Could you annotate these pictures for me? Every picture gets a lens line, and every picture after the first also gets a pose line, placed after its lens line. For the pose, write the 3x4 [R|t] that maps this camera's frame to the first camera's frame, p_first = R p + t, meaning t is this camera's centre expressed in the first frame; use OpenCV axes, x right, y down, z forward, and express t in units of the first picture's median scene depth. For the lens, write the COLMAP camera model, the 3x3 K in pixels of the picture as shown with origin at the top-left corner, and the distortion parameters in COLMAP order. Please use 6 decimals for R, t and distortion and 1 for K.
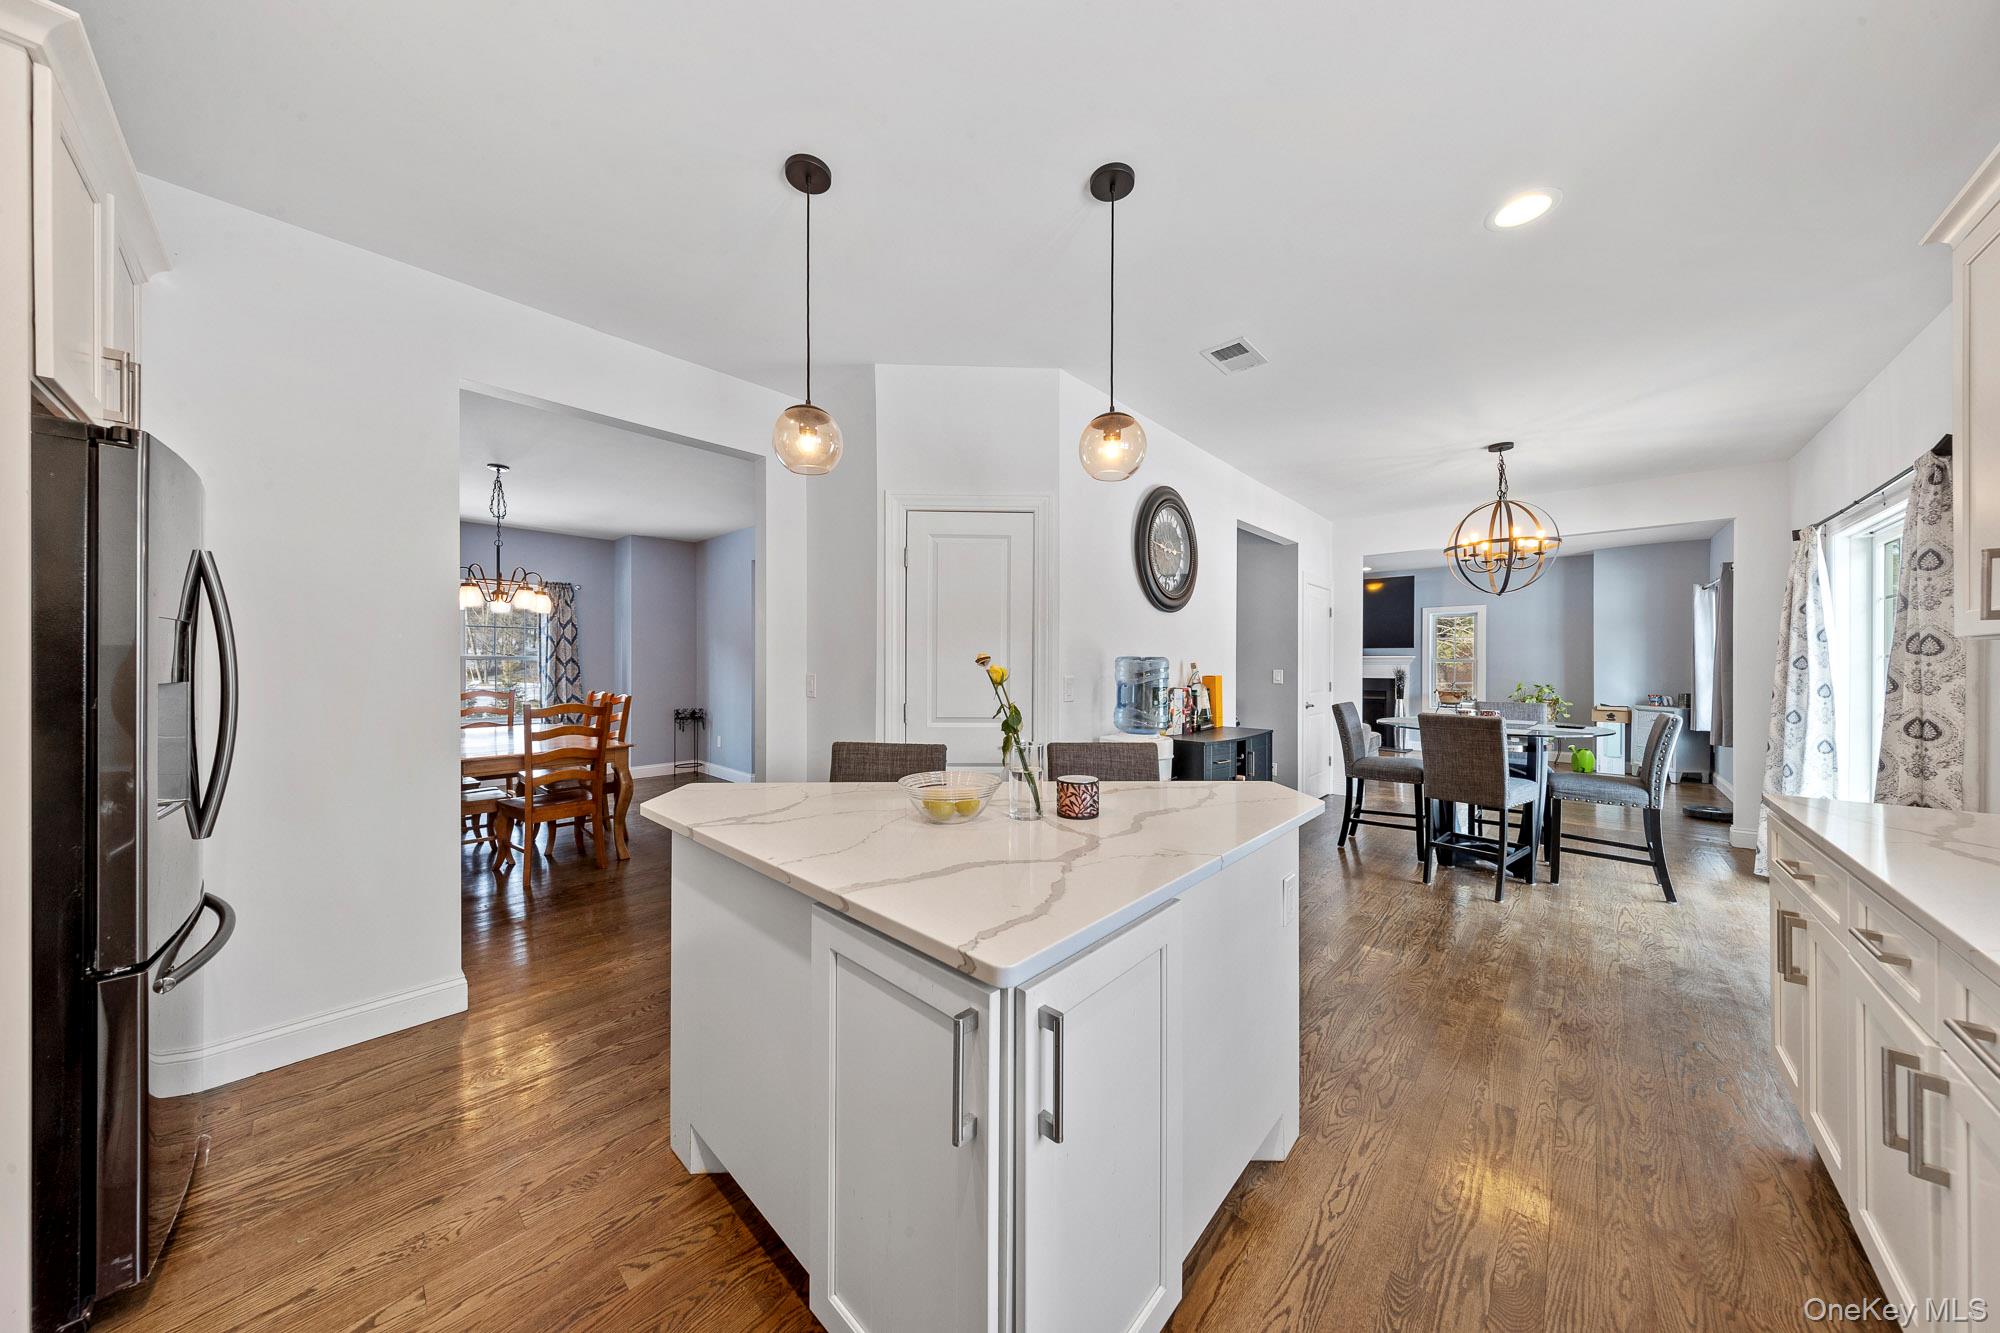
lens RADIAL K [[629.9, 0, 1000.0], [0, 629.9, 666.5], [0, 0, 1]] dist [0.000274, -0.000033]
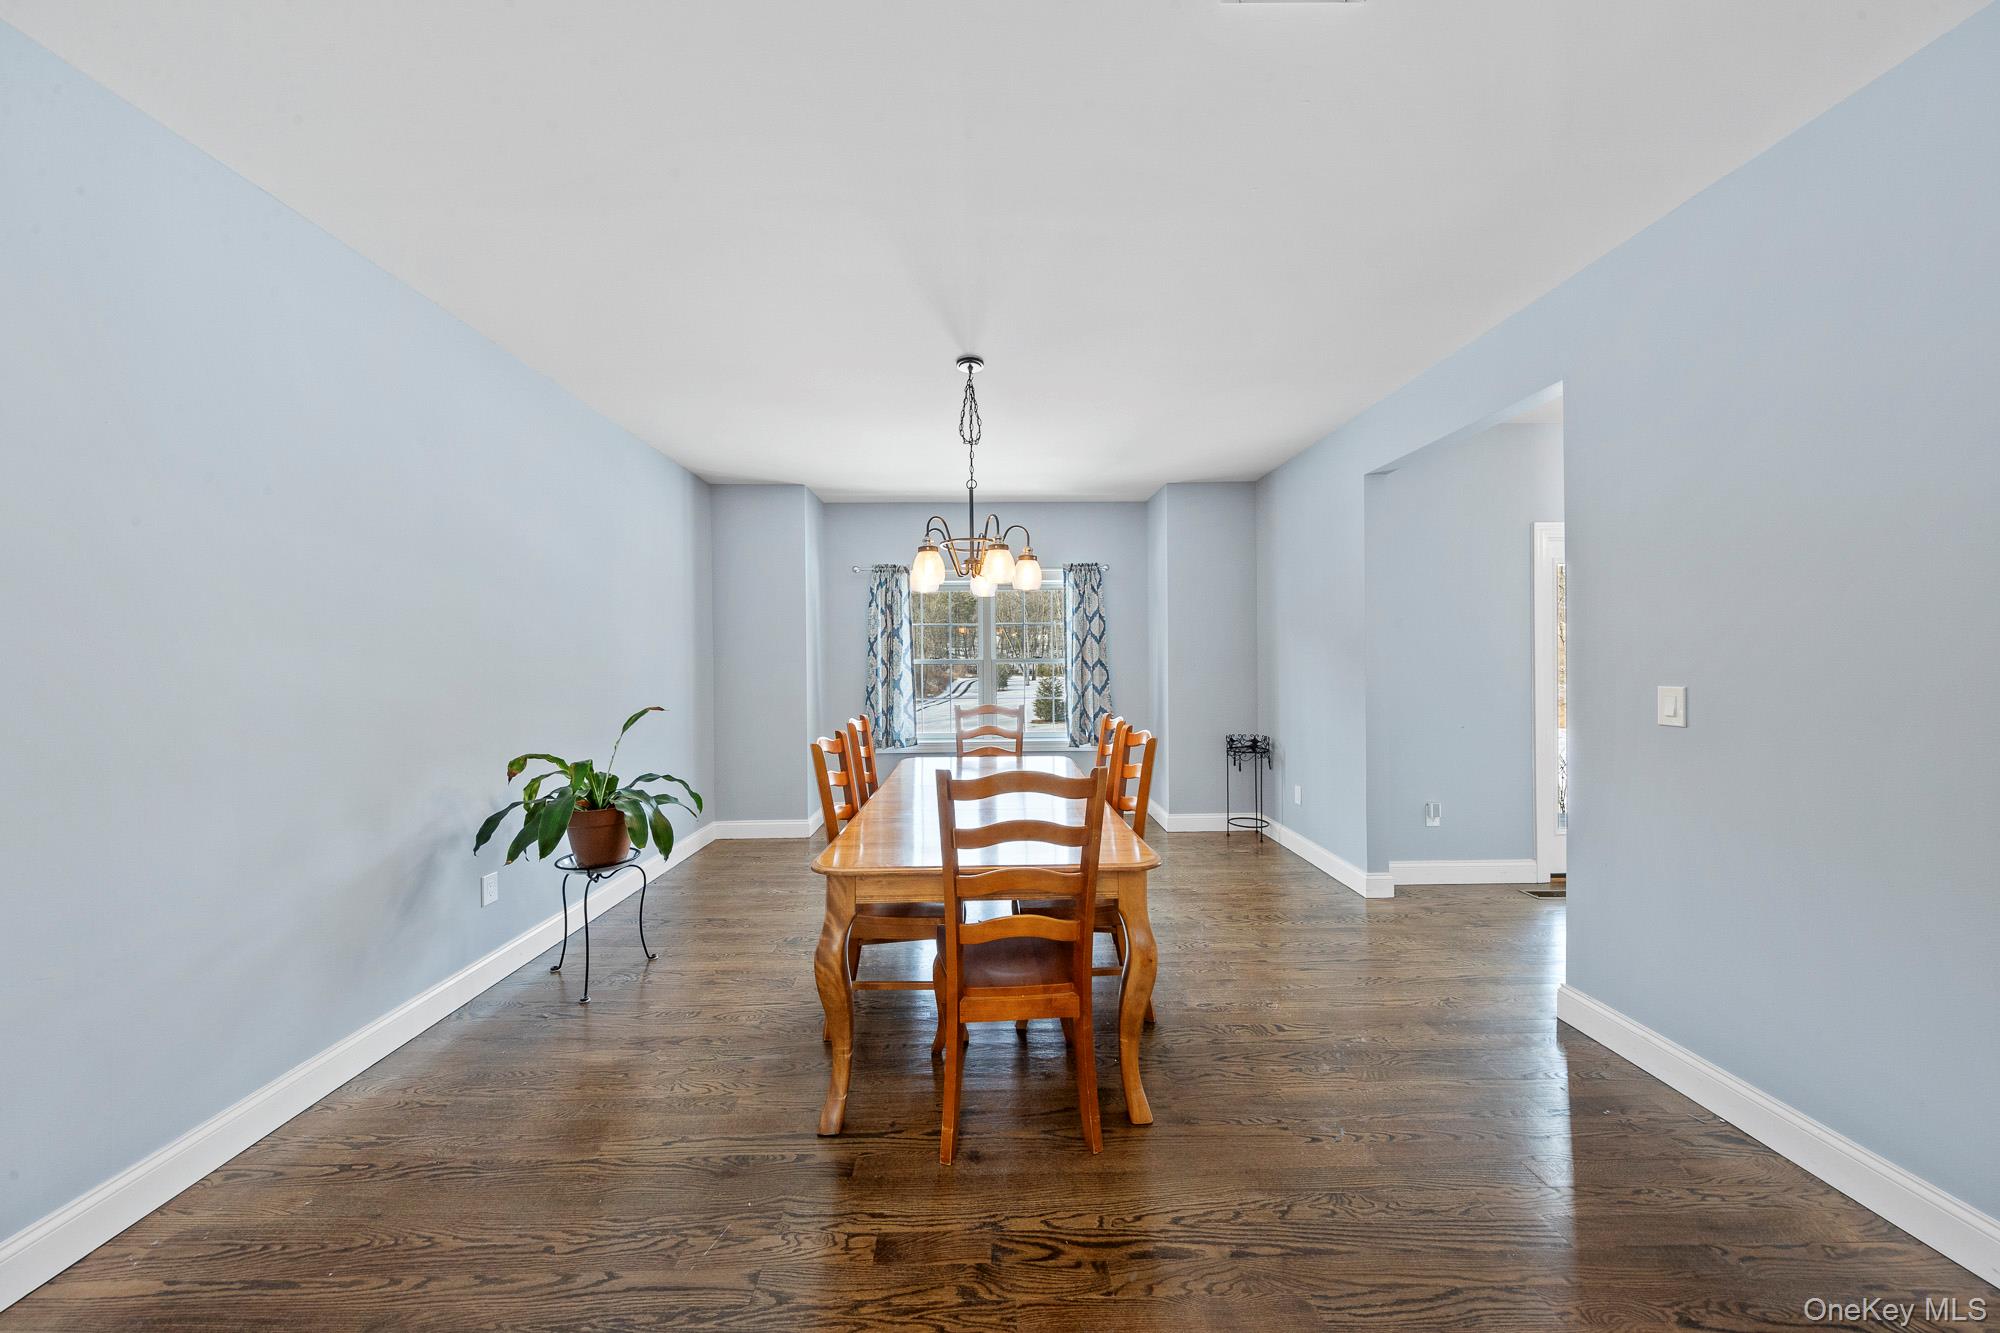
lens RADIAL K [[629.9, 0, 1000.0], [0, 629.9, 666.5], [0, 0, 1]] dist [0.000274, -0.000033]
pose [[0.691582, -0.005775, -0.722275, -0.212430], [0.008720, 0.999962, 0.000355, -0.007202], [0.722245, -0.006544, 0.691606, 0.387499]]
